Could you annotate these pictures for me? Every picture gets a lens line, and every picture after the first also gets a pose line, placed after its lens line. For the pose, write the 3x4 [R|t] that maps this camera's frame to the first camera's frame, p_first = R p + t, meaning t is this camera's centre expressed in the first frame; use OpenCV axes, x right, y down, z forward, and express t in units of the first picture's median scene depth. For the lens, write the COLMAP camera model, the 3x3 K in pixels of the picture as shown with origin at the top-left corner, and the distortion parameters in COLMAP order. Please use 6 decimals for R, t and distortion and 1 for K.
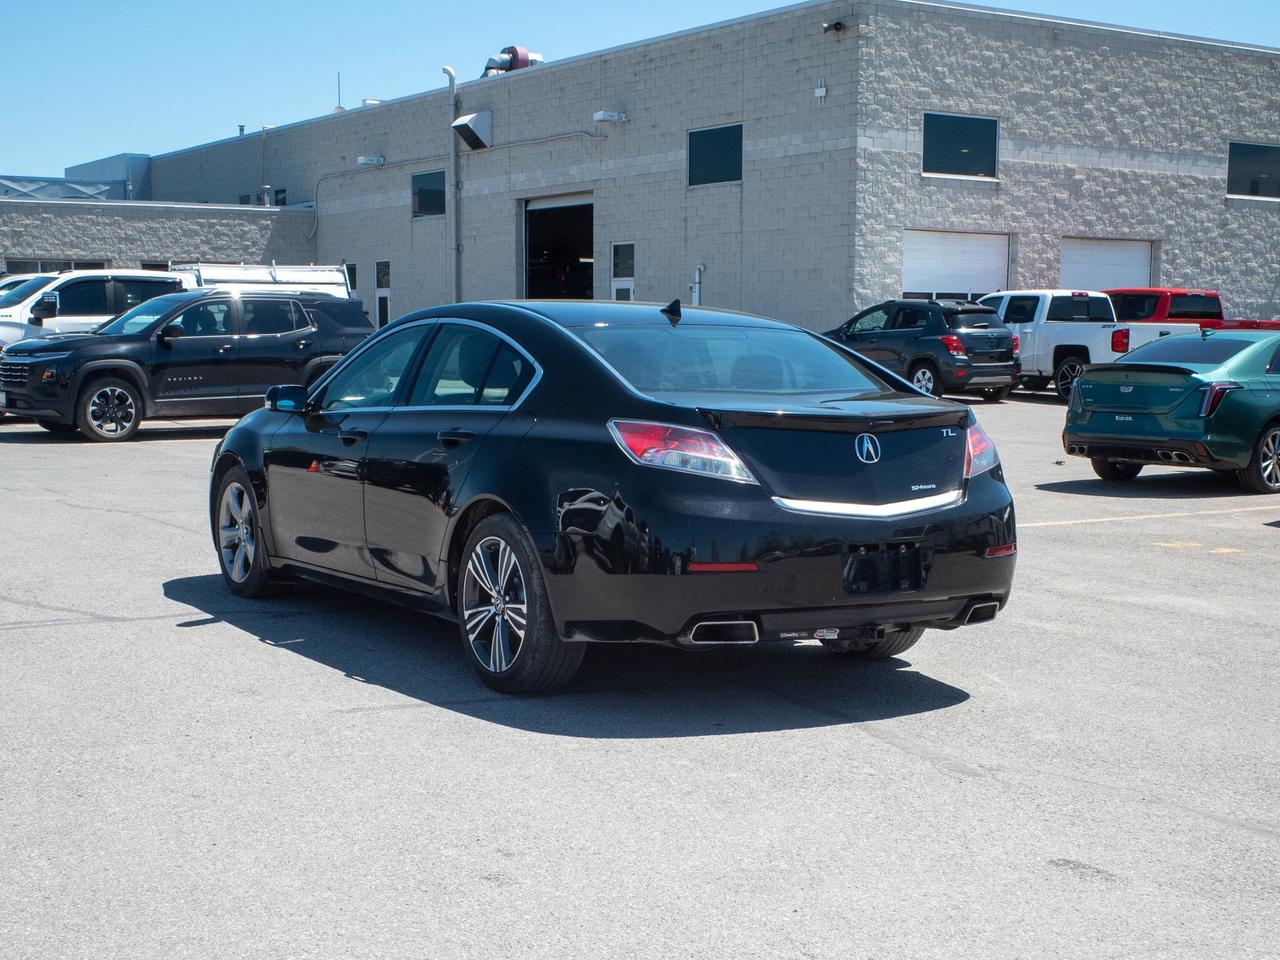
lens RADIAL K [[1940.3, 0, 639.8], [0, 1940.3, 507.2], [0, 0, 1]] dist [-0.037736, 0.029313]
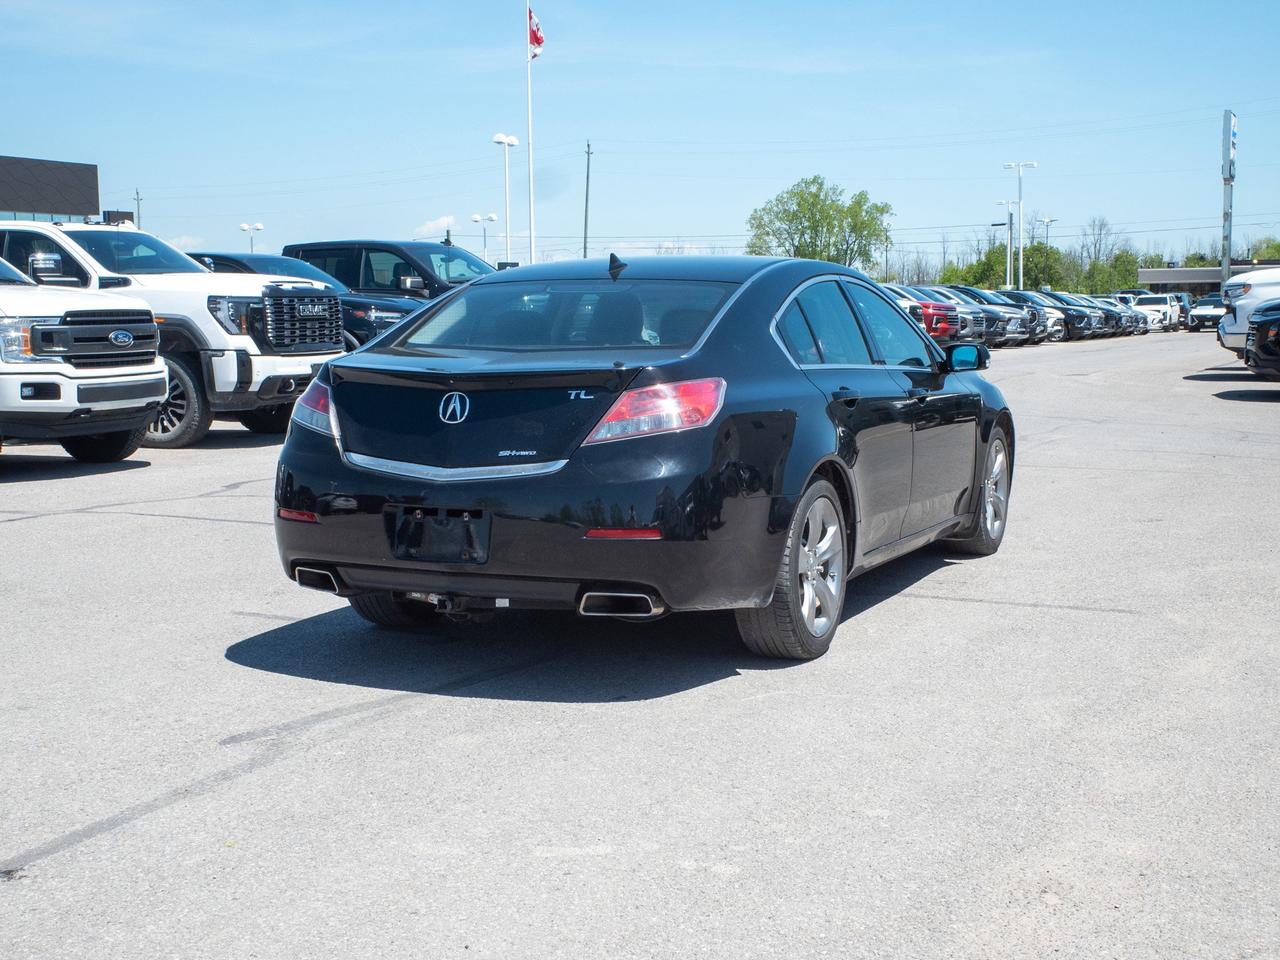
lens RADIAL K [[1884.7, 0, 687.2], [0, 1884.7, 478.2], [0, 0, 1]] dist [-0.038479, 0.006318]
pose [[0.566934, 0.071662, -0.820641, 0.168087], [-0.065660, 0.996970, 0.041699, -0.007481], [0.821143, 0.030242, 0.569921, 0.102691]]
